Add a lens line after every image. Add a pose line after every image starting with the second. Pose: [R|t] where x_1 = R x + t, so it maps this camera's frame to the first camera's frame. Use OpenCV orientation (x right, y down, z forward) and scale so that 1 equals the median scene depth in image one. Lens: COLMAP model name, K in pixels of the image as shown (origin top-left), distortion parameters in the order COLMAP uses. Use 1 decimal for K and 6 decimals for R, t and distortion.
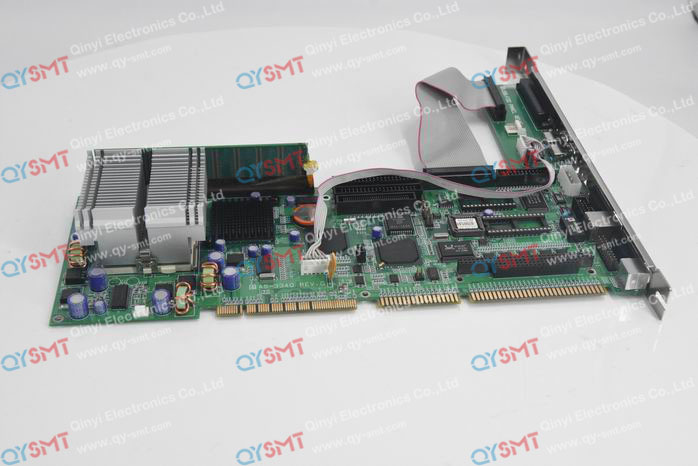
lens RADIAL K [[904.8, 0, 349.0], [0, 904.8, 233.0], [0, 0, 1]] dist [0.095923, -0.007520]
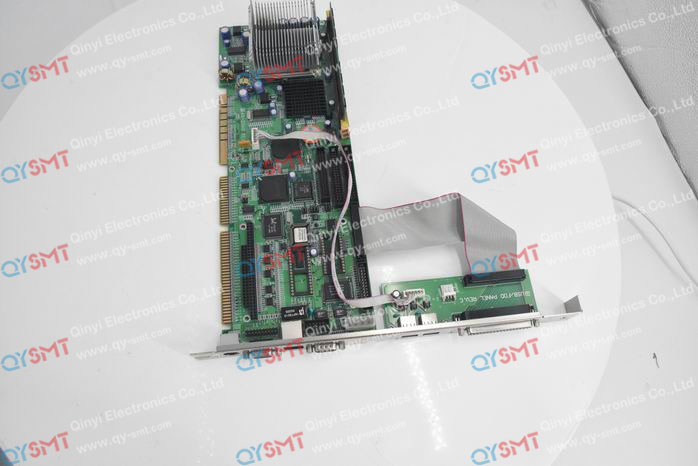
lens RADIAL K [[487.2, 0, 349.0], [0, 487.2, 233.0], [0, 0, 1]] dist [-0.111842, 0.002951]
pose [[-0.001887, 0.913526, -0.406776, 0.435611], [-0.629890, 0.314851, 0.710005, -0.586664], [0.776682, 0.257564, 0.574827, 0.678464]]
